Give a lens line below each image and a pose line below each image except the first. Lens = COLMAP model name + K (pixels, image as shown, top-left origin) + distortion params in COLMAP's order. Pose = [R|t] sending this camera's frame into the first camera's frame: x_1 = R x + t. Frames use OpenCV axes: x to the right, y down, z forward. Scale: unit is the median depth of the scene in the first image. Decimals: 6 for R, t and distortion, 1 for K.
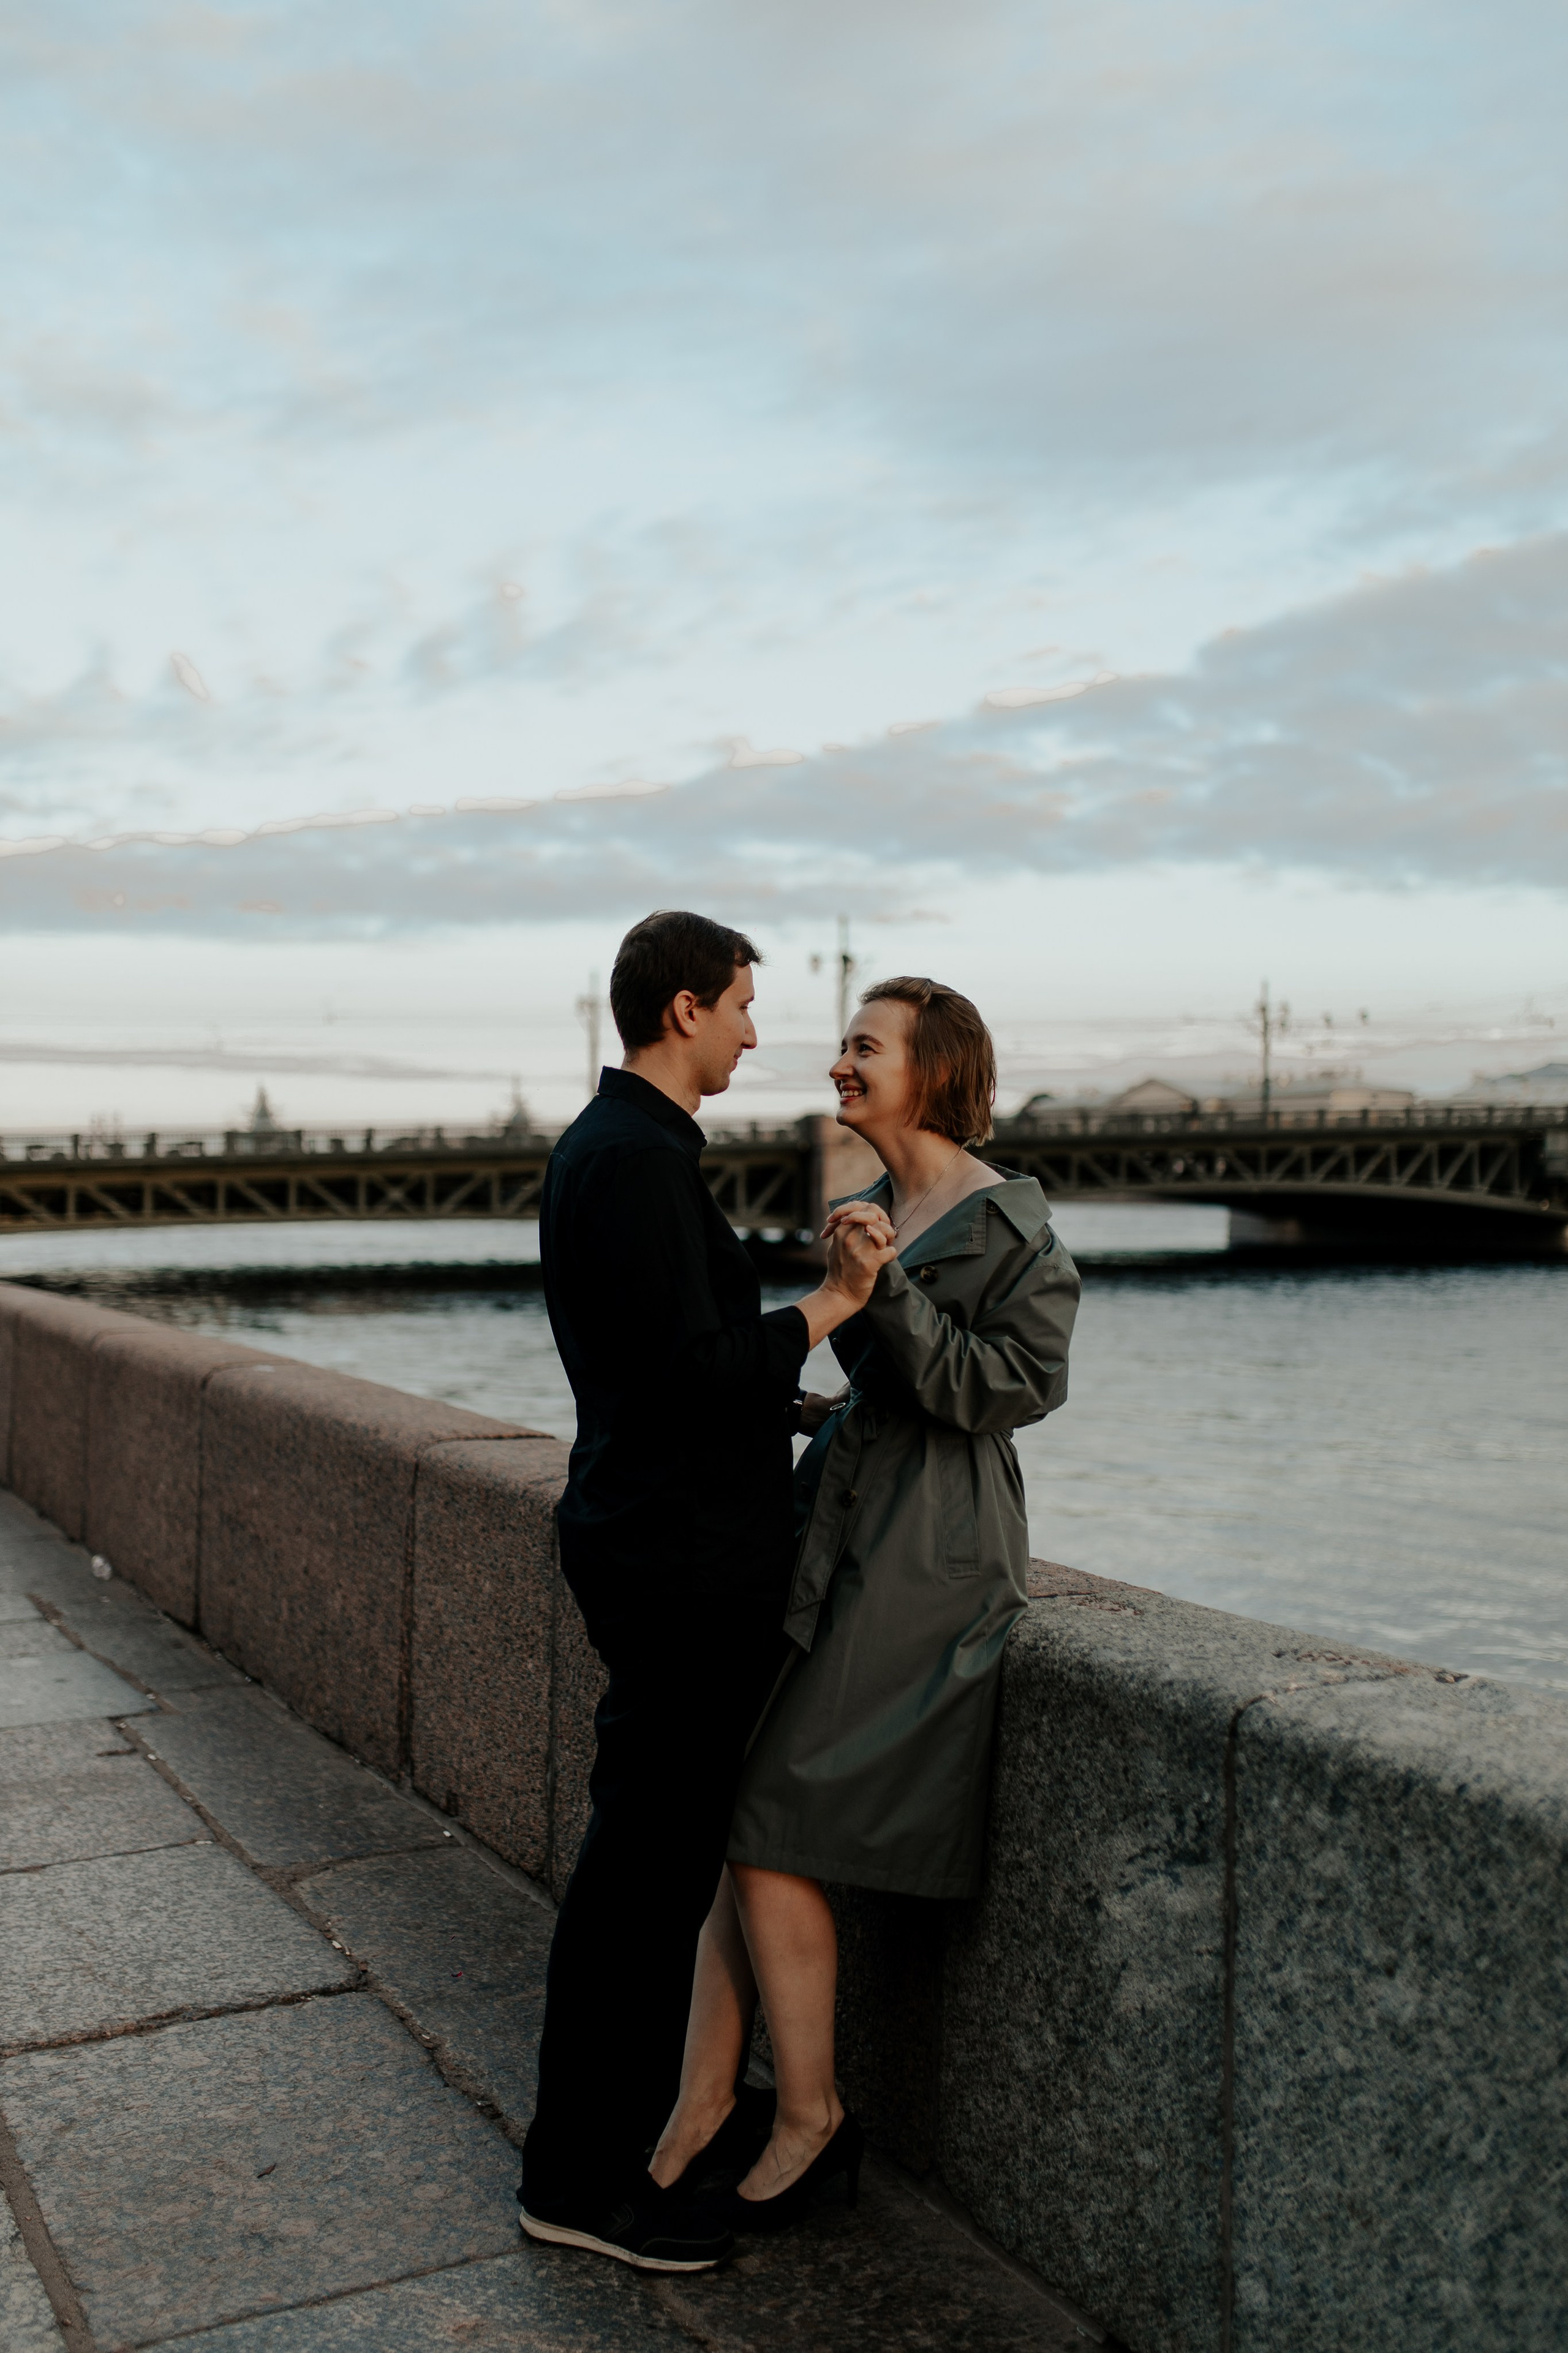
lens RADIAL K [[2314.8, 0, 784.0], [0, 2314.8, 1176.5], [0, 0, 1]] dist [-0.008517, 0.112497]
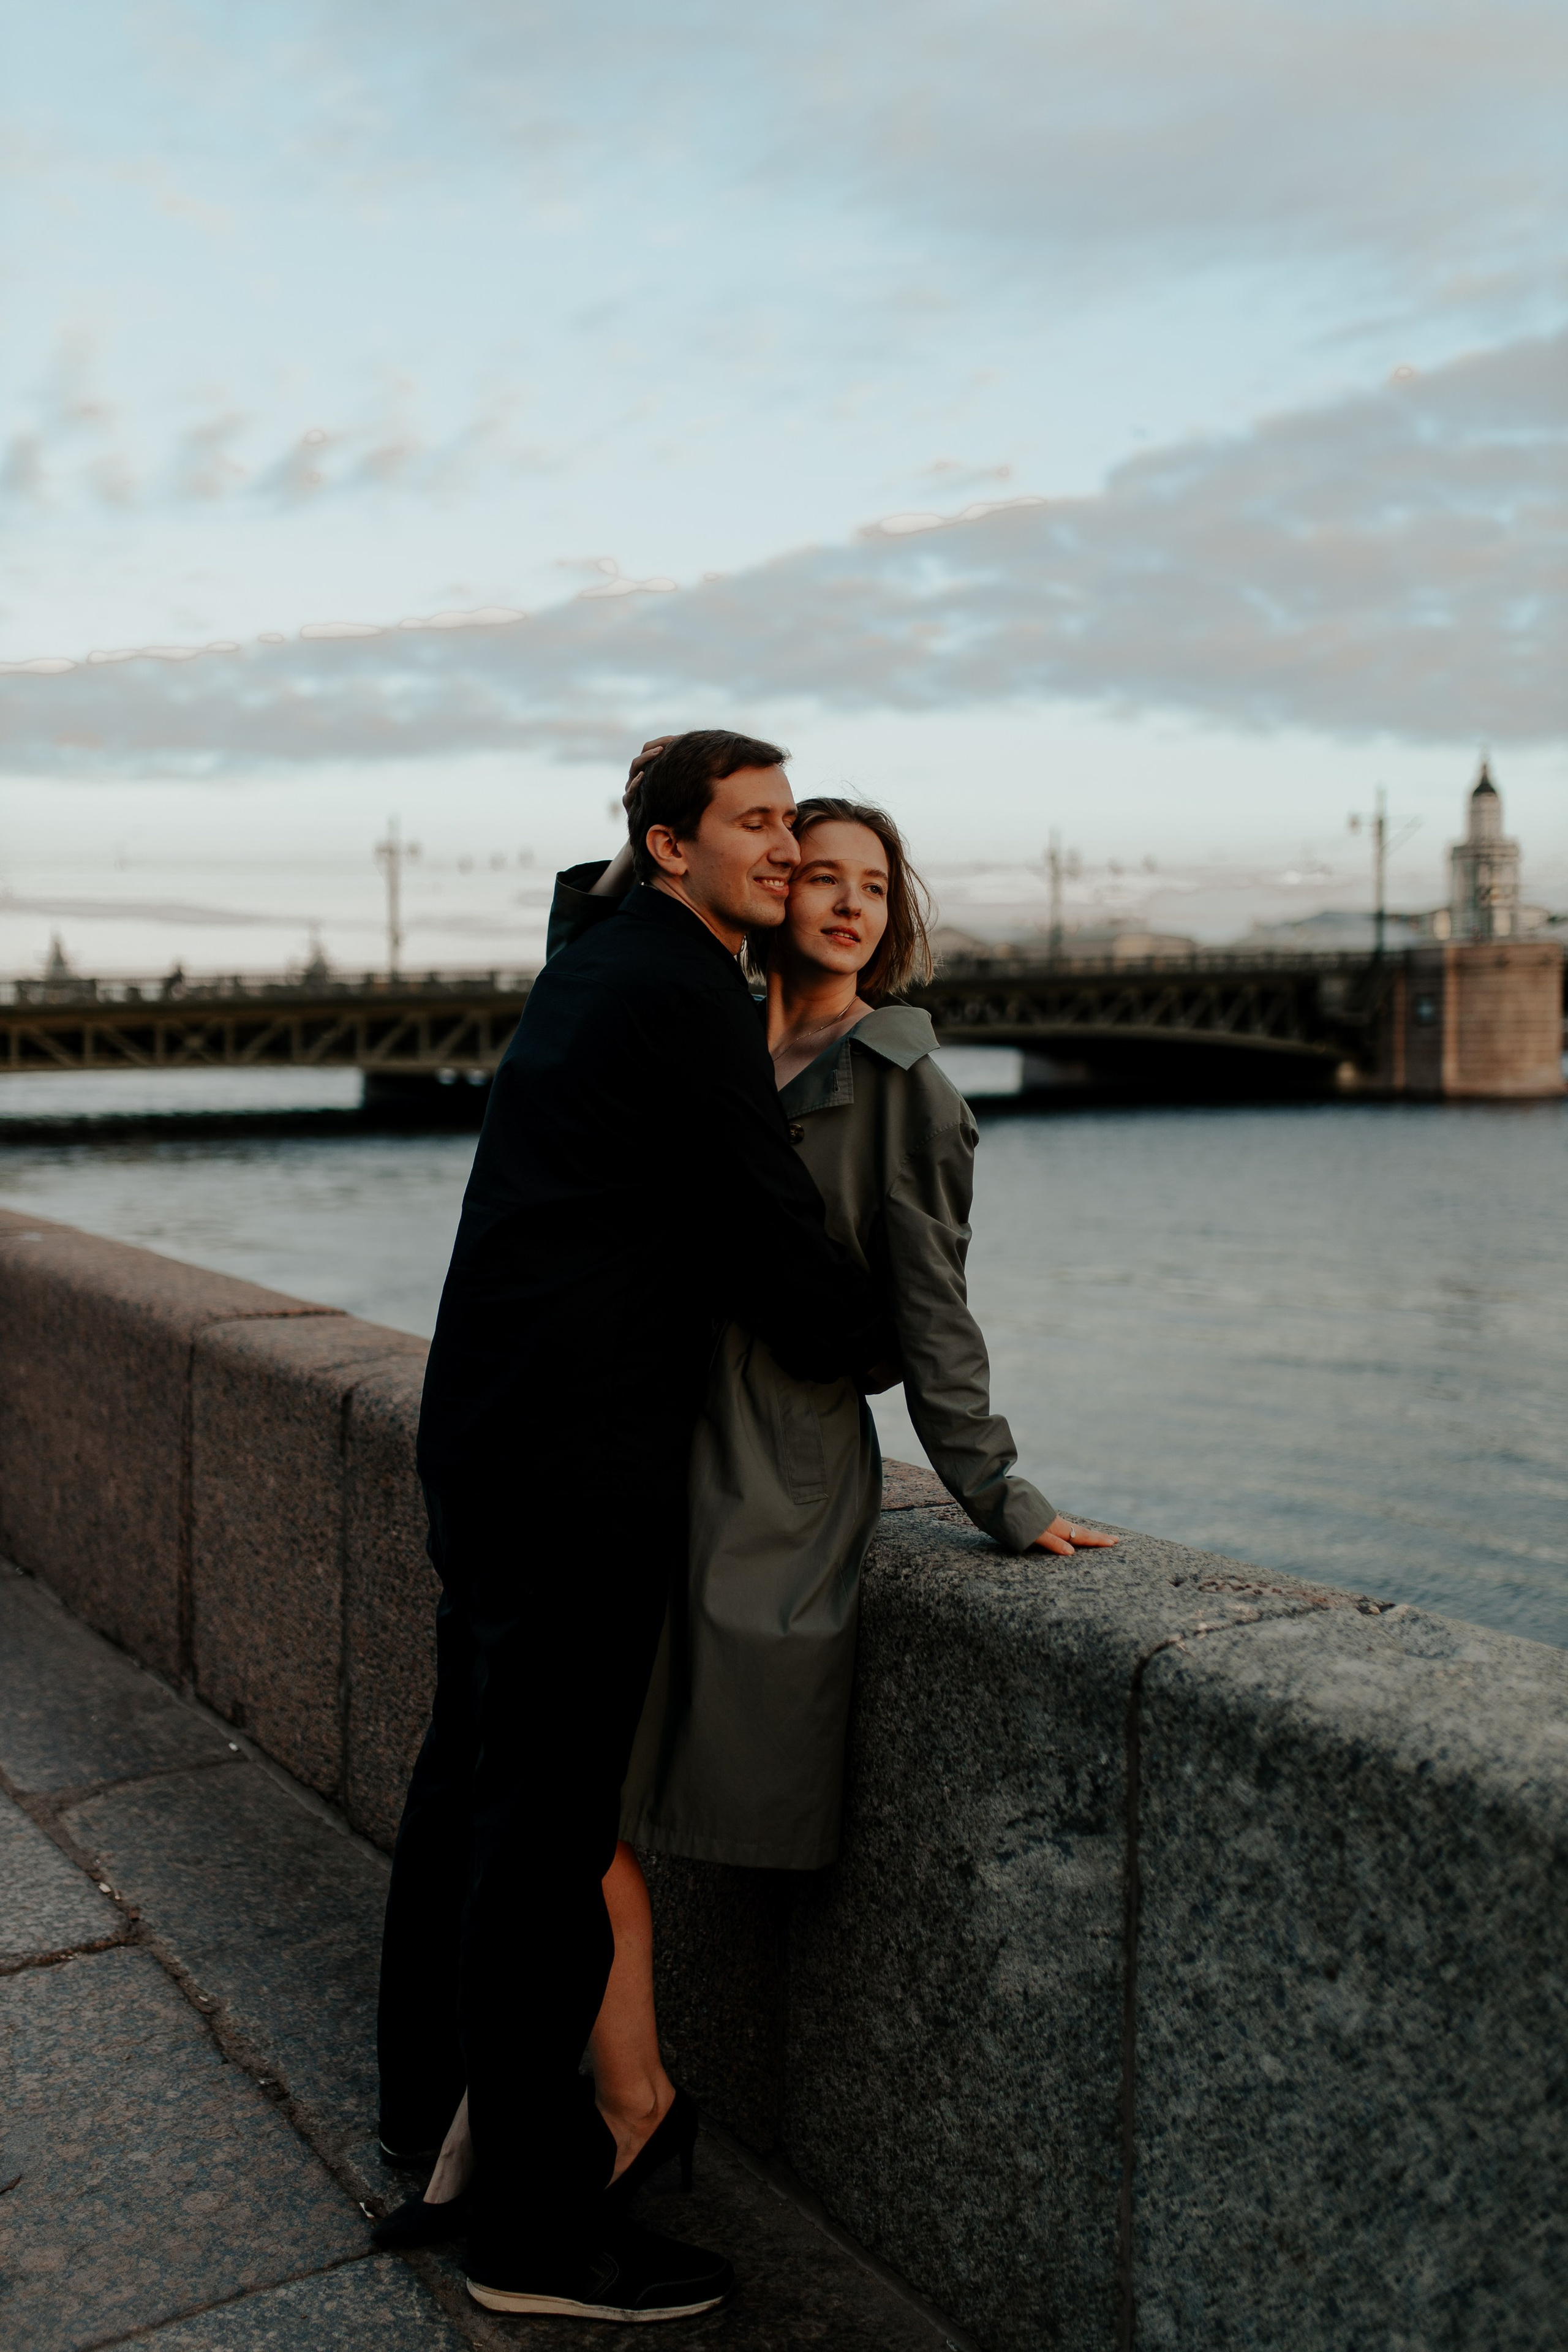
lens RADIAL K [[2264.6, 0, 784.0], [0, 2264.6, 1176.0], [0, 0, 1]] dist [-0.018010, 0.122271]
pose [[0.996190, -0.010383, 0.086590, -0.005445], [0.004467, 0.997659, 0.068233, -0.004648], [-0.087096, -0.067586, 0.993905, 0.177606]]
